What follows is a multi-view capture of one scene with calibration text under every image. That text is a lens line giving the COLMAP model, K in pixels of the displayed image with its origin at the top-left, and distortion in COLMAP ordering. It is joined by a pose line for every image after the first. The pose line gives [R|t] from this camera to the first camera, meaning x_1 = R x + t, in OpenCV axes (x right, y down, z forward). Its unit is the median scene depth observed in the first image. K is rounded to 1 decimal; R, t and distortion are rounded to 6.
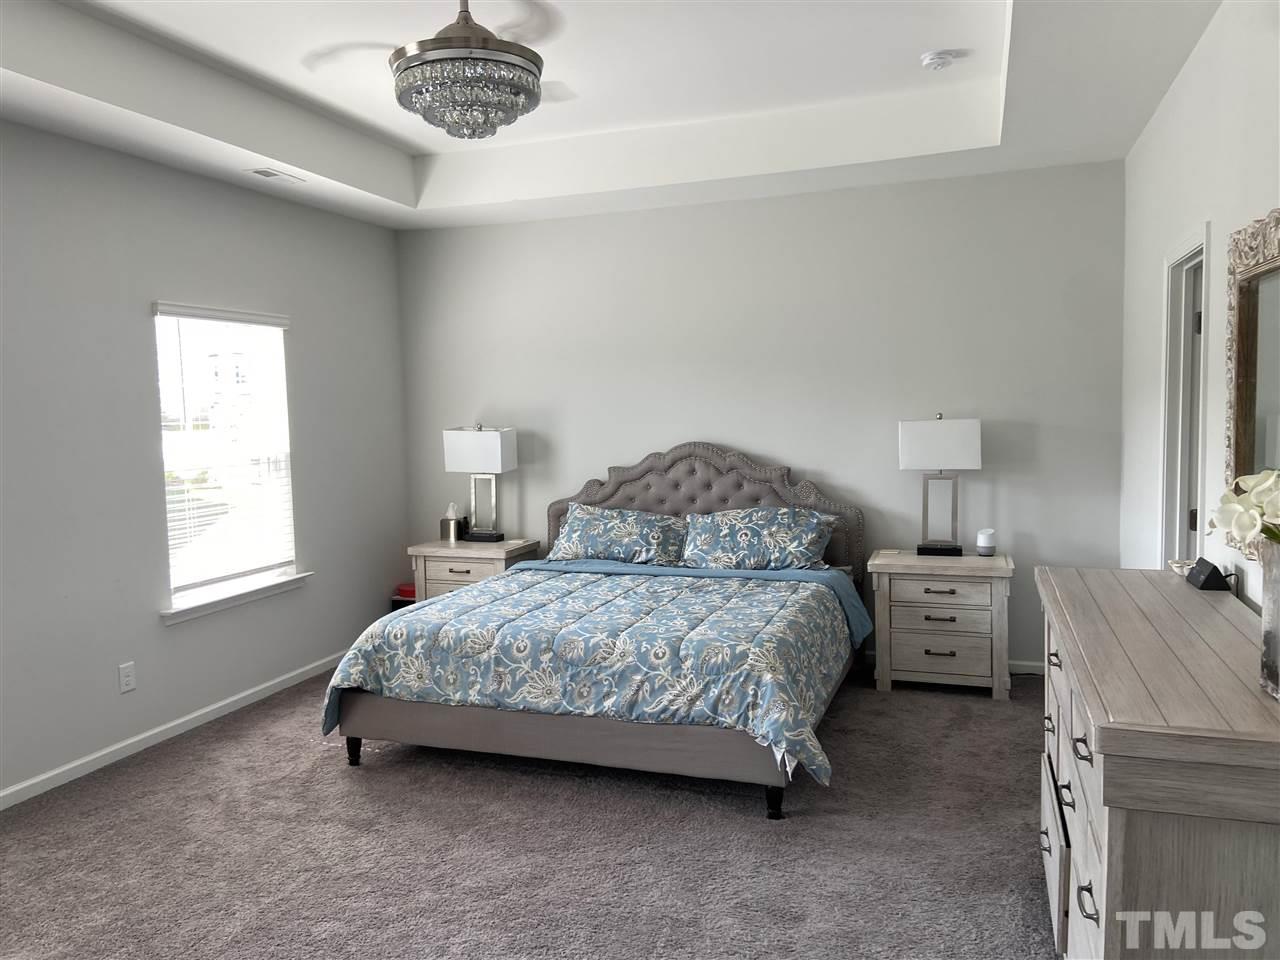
lens RADIAL K [[963.6, 0, 637.9], [0, 963.6, 463.3], [0, 0, 1]] dist [0.126648, -0.160108]
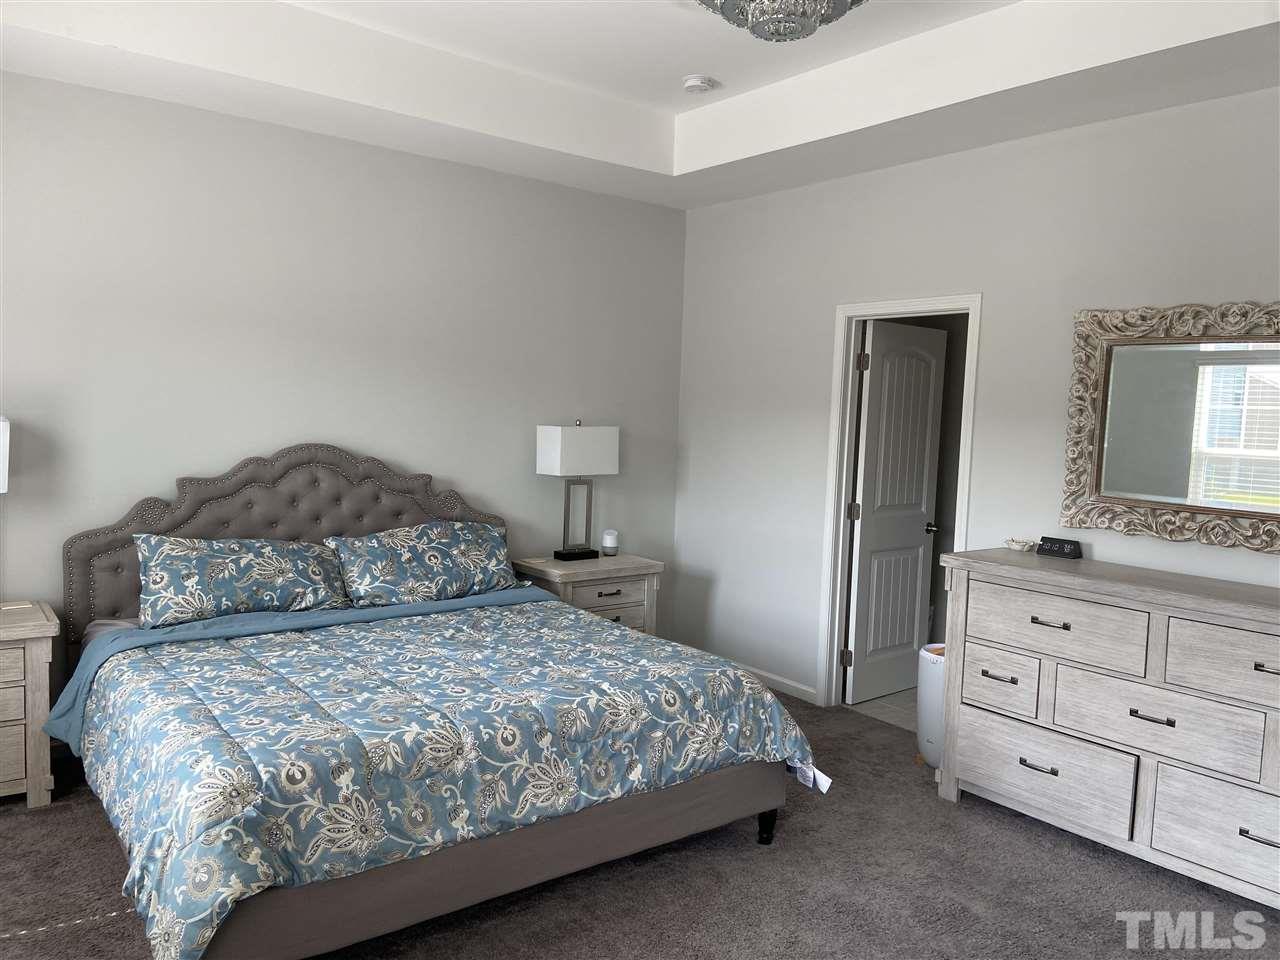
lens RADIAL K [[963.6, 0, 637.9], [0, 963.6, 463.3], [0, 0, 1]] dist [0.126648, -0.160108]
pose [[0.528291, -0.004951, 0.849049, -0.639411], [0.002654, 0.999988, 0.004179, -0.012447], [-0.849059, 0.000046, 0.528298, 0.516405]]
